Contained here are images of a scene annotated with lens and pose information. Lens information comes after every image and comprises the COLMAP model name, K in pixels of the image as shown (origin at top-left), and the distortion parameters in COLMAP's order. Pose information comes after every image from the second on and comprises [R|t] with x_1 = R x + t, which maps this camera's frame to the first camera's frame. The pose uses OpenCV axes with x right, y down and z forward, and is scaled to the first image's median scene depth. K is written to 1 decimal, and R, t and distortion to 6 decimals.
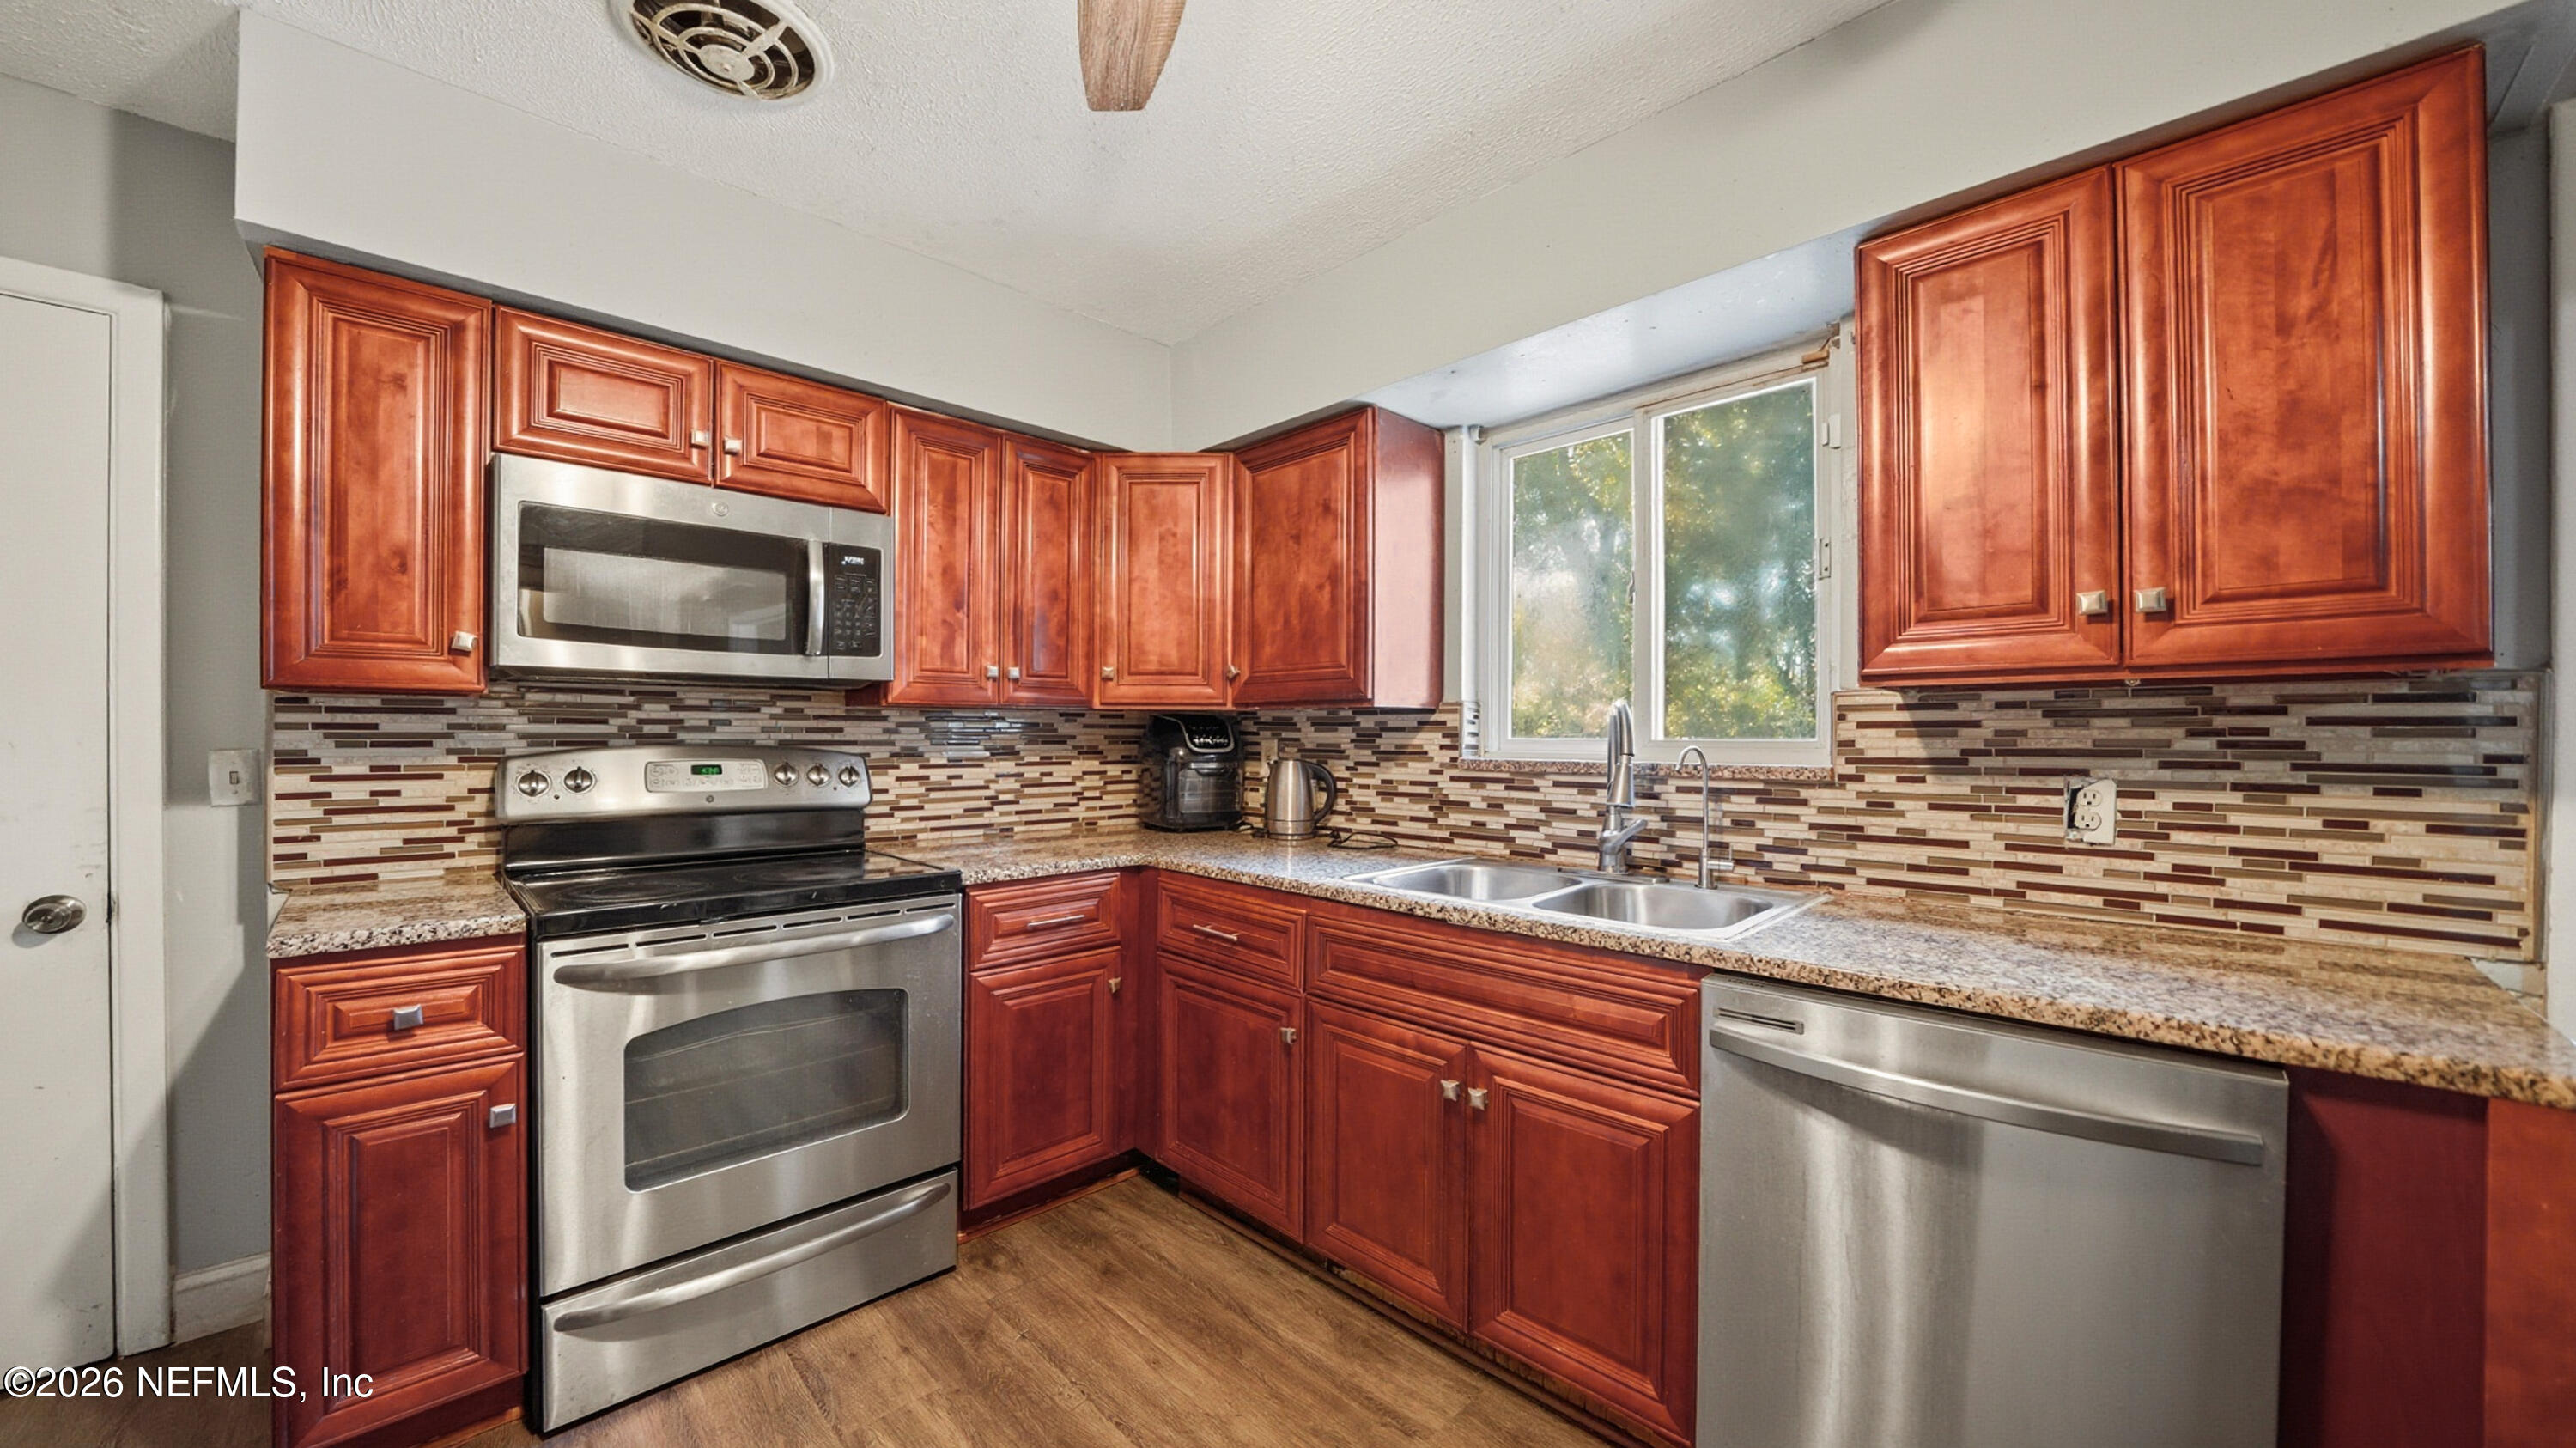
lens RADIAL K [[906.6, 0, 1279.9], [0, 906.6, 733.0], [0, 0, 1]] dist [-0.022787, 0.001312]
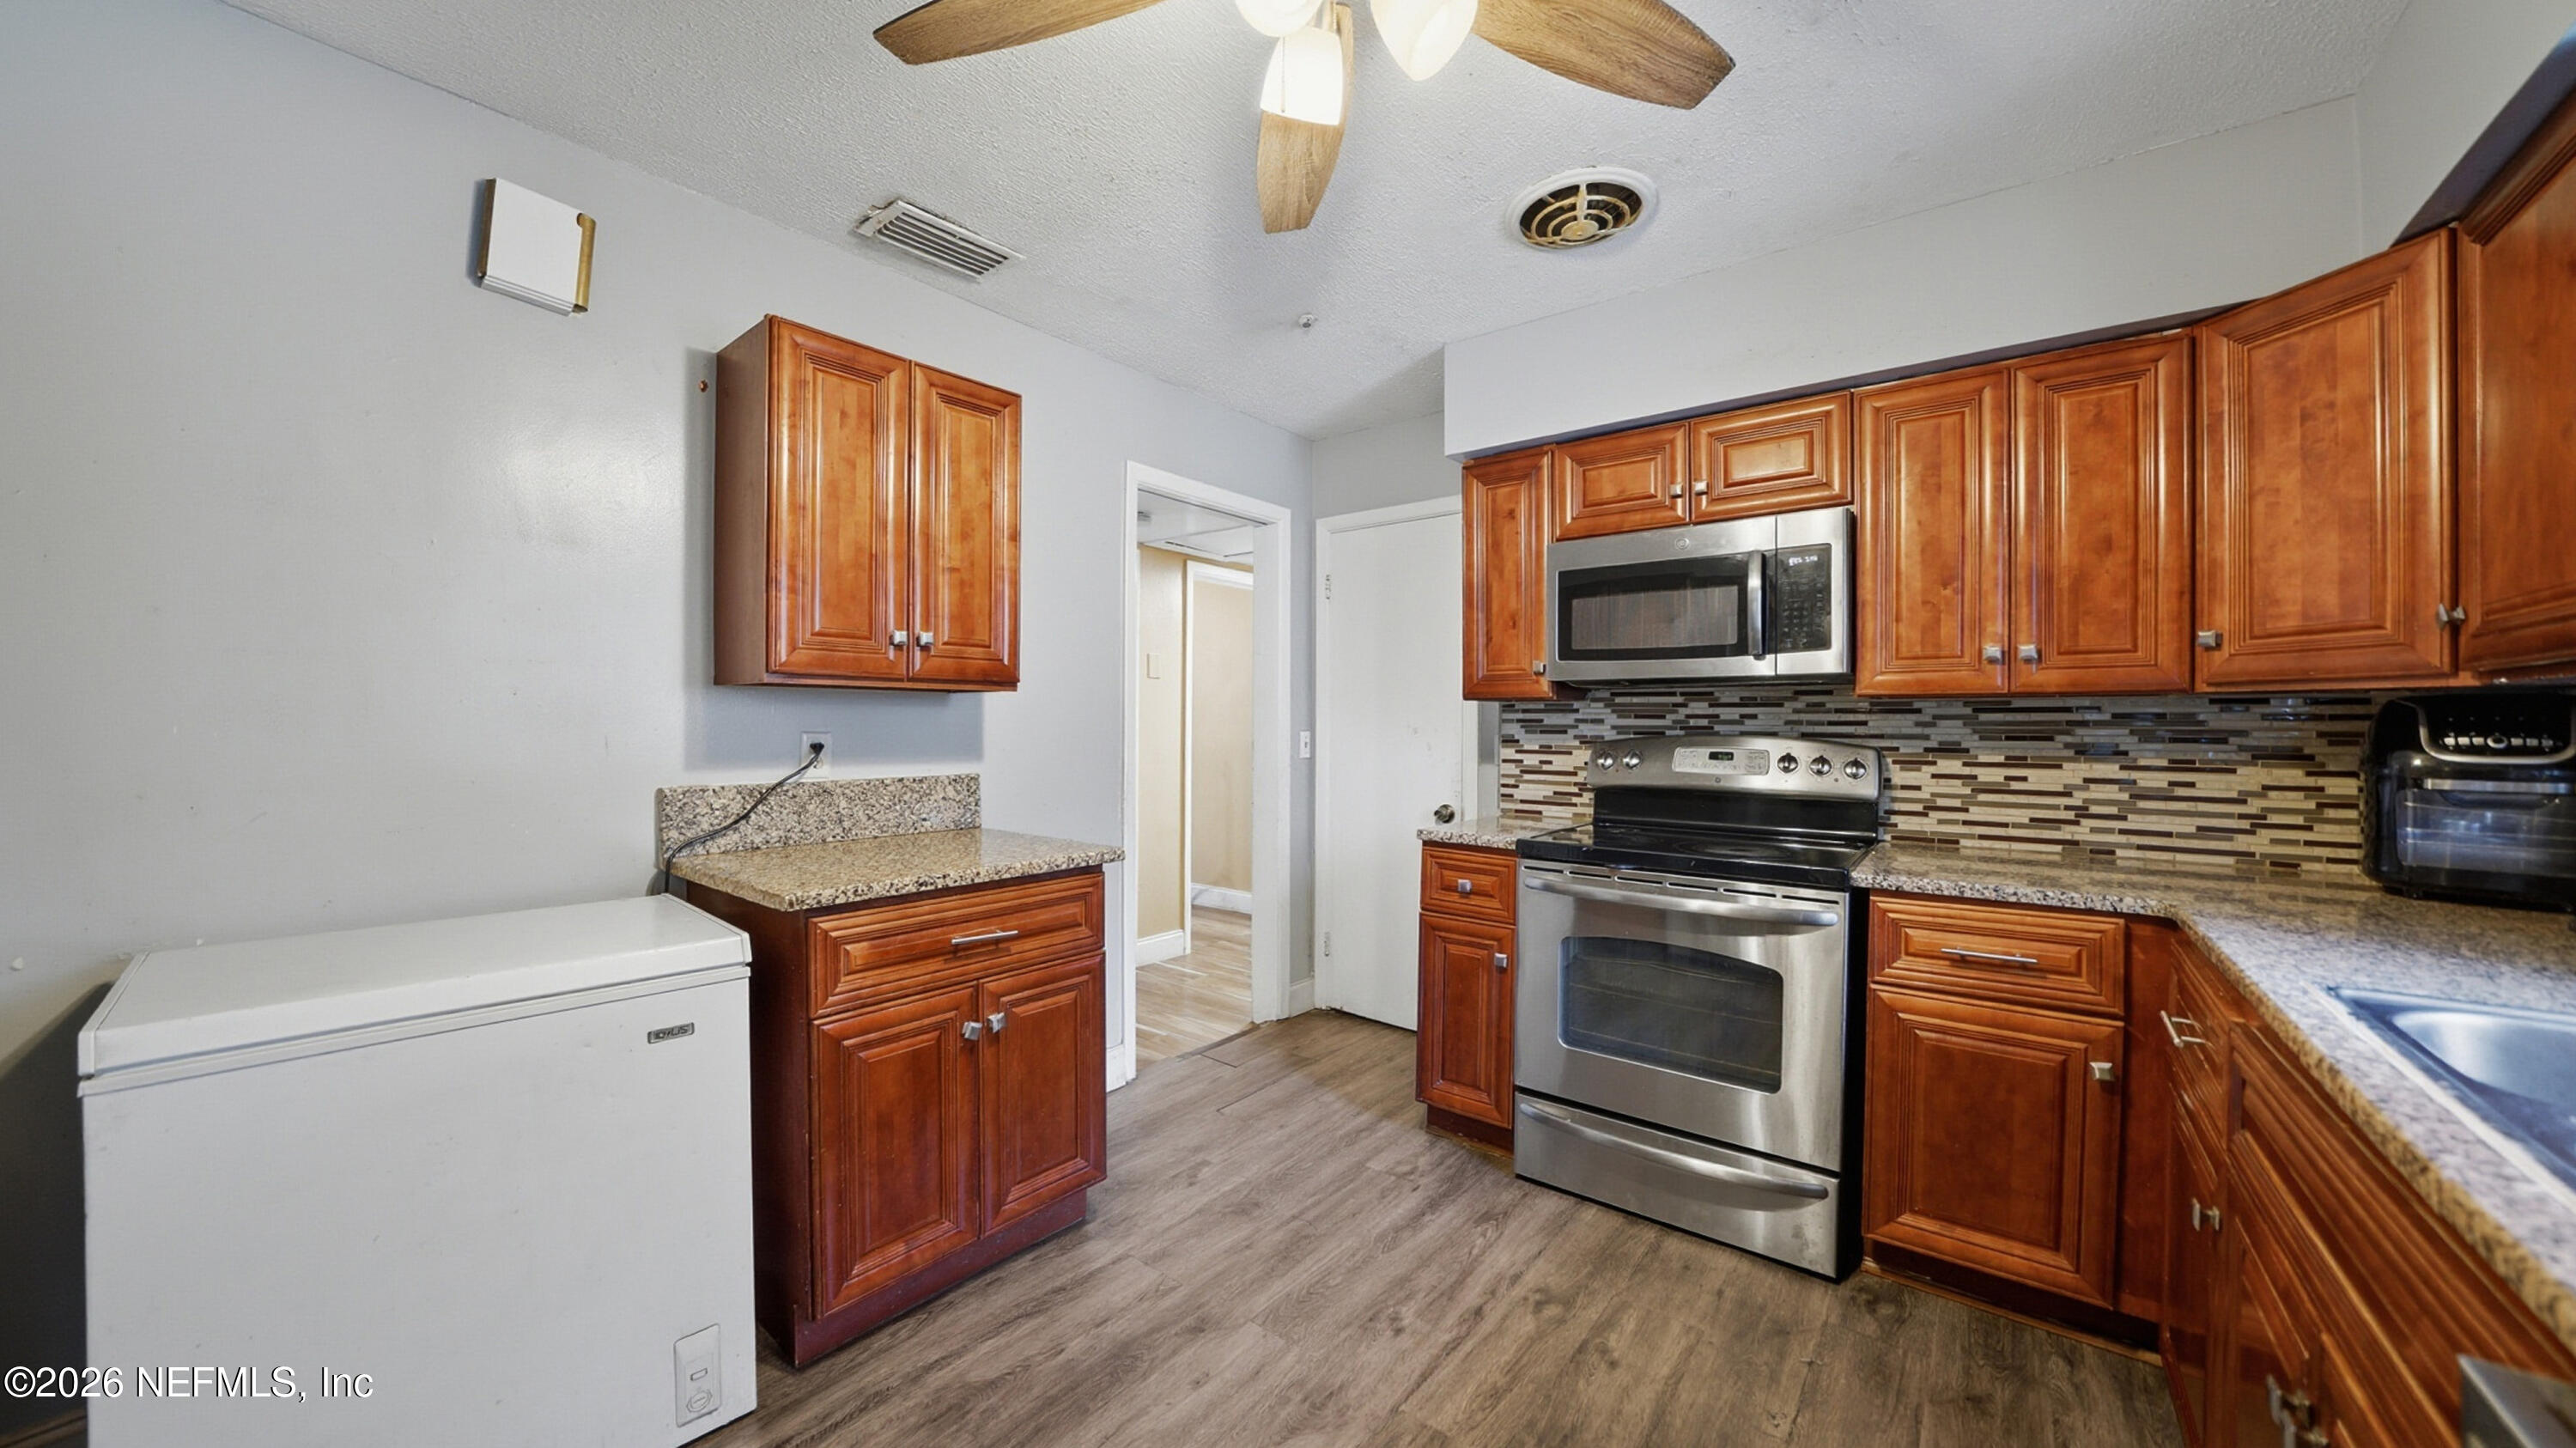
lens RADIAL K [[906.6, 0, 1277.8], [0, 906.6, 725.0], [0, 0, 1]] dist [-0.022787, 0.001312]
pose [[0.115216, 0.000517, -0.993340, 0.460342], [-0.004148, 0.999991, 0.000039, 0.001708], [0.993332, 0.004116, 0.115217, 0.261152]]
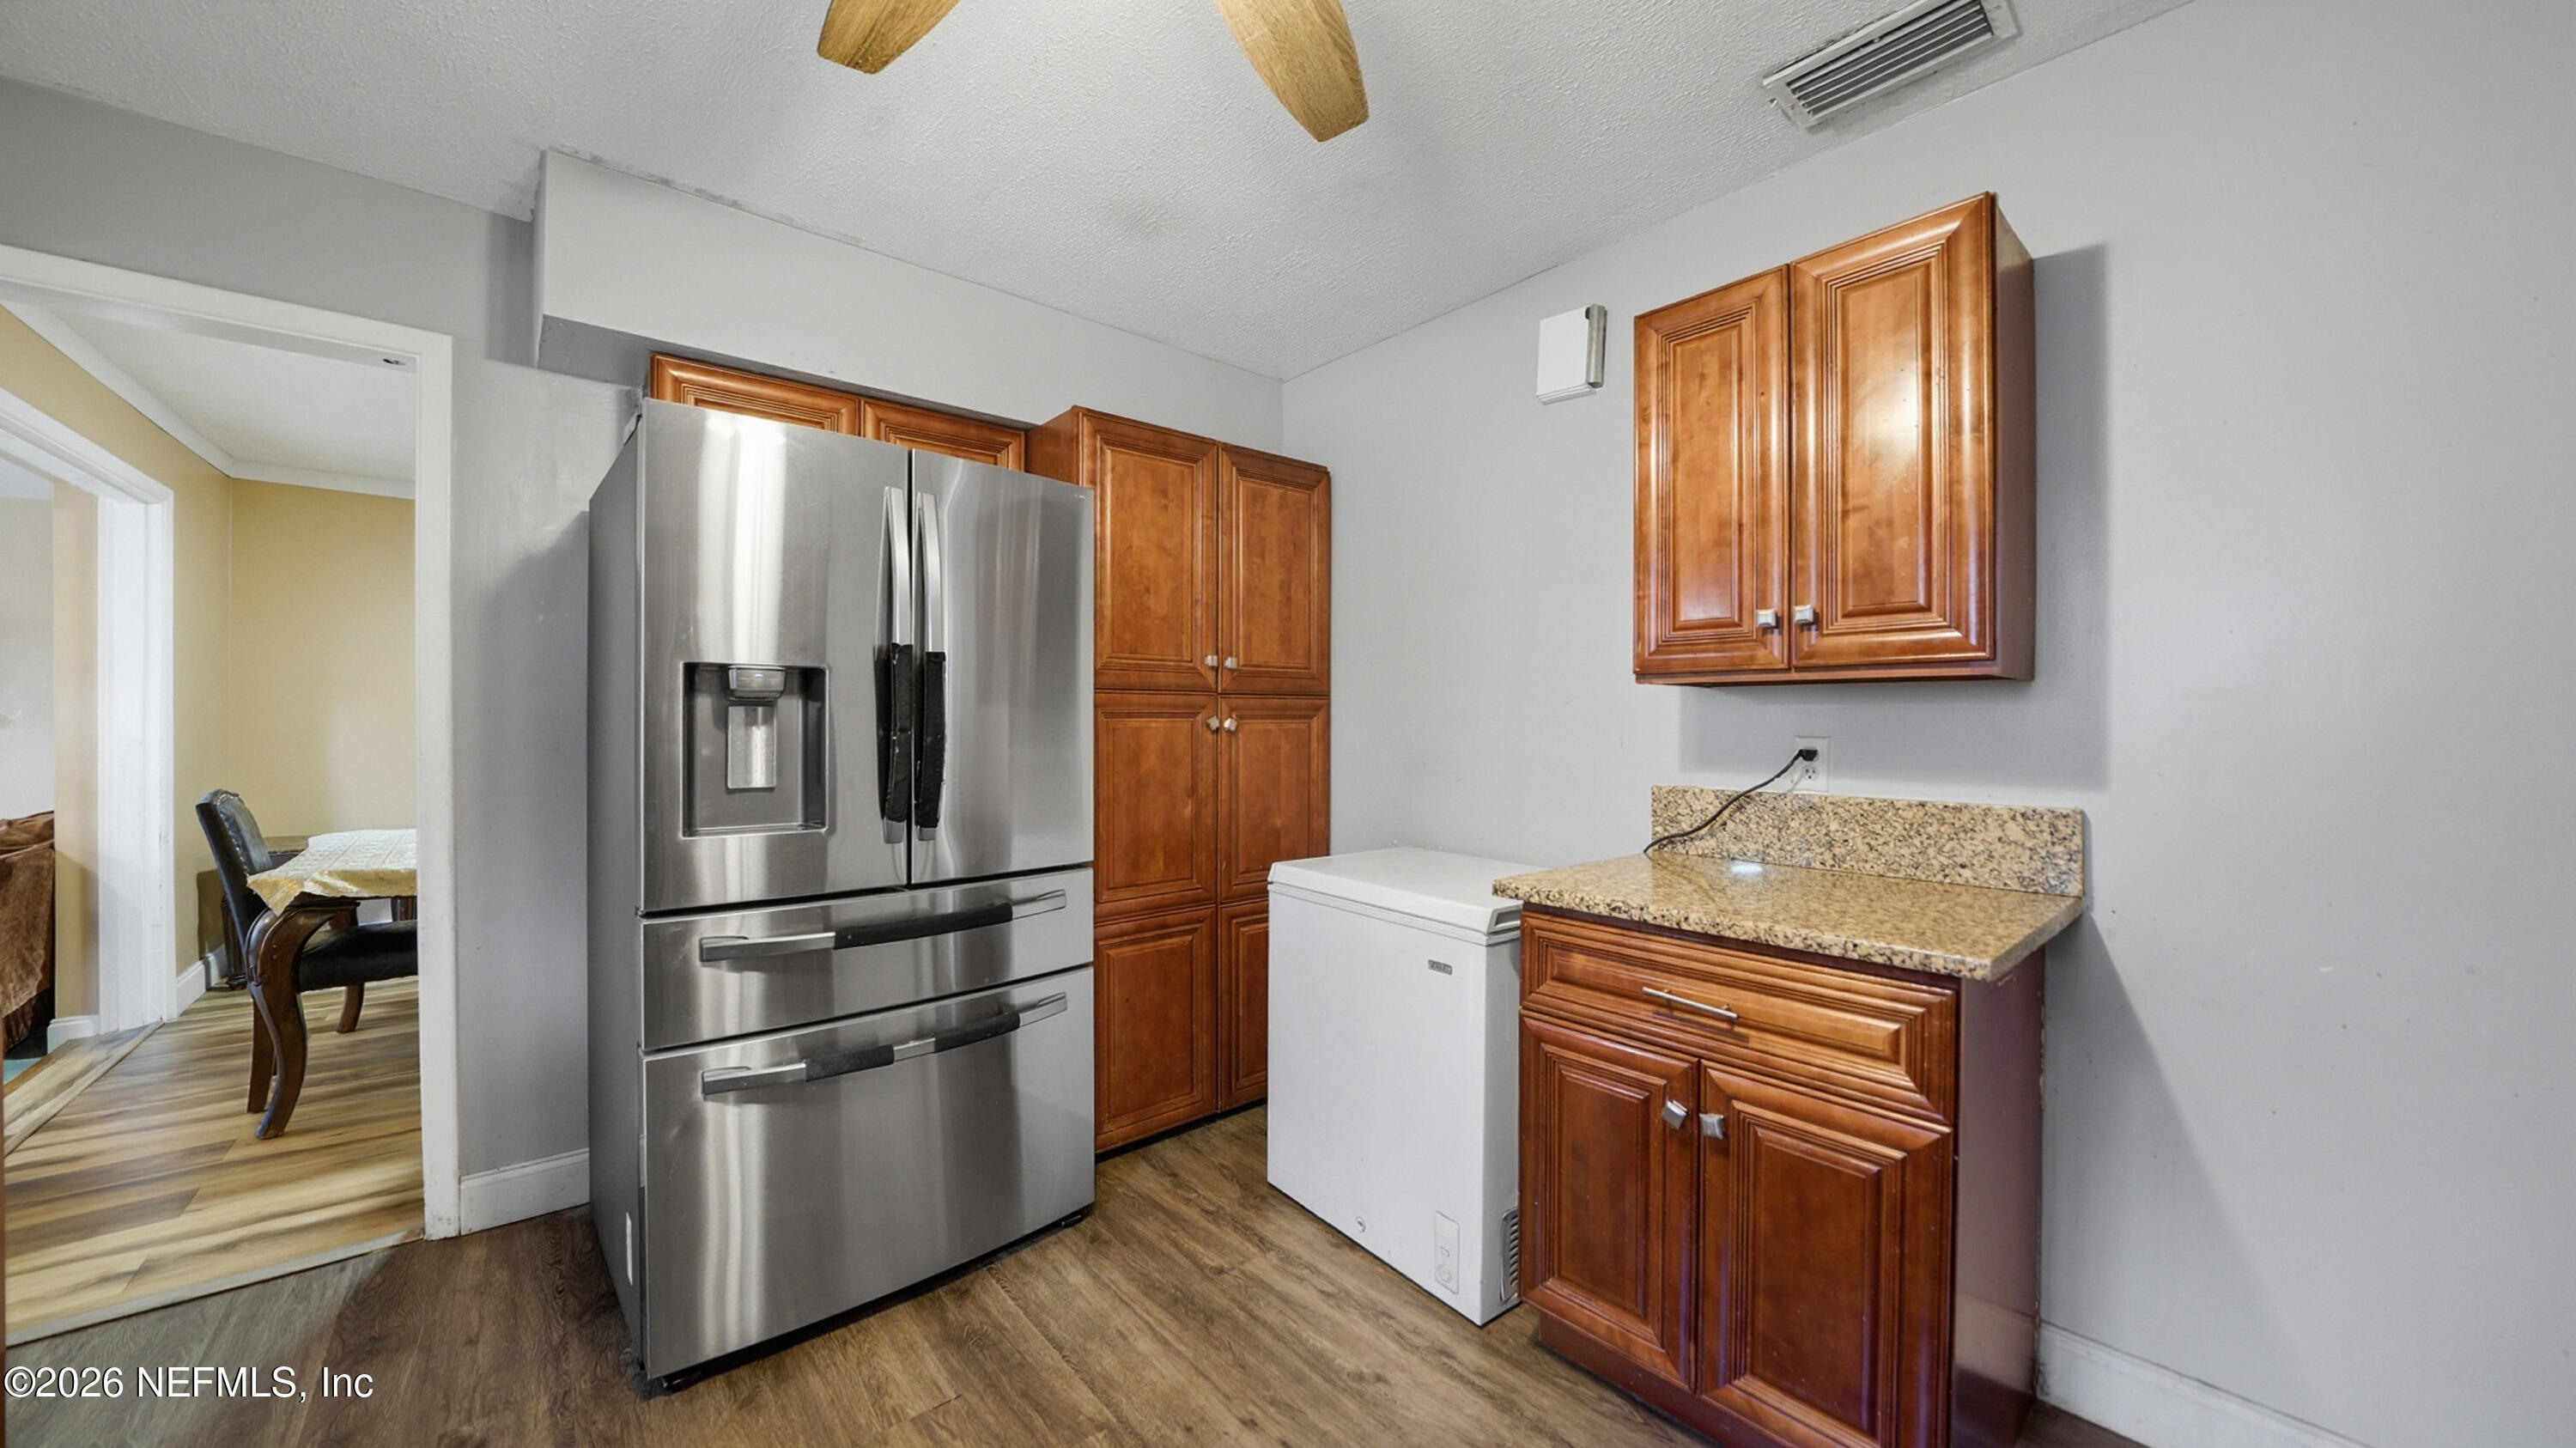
lens RADIAL K [[906.6, 0, 1272.3], [0, 906.6, 717.4], [0, 0, 1]] dist [-0.022787, 0.001312]
pose [[-0.996415, -0.006565, 0.084346, -0.135382], [-0.006855, 0.999972, -0.003154, 0.000186], [-0.084323, -0.003721, -0.996432, 0.735475]]
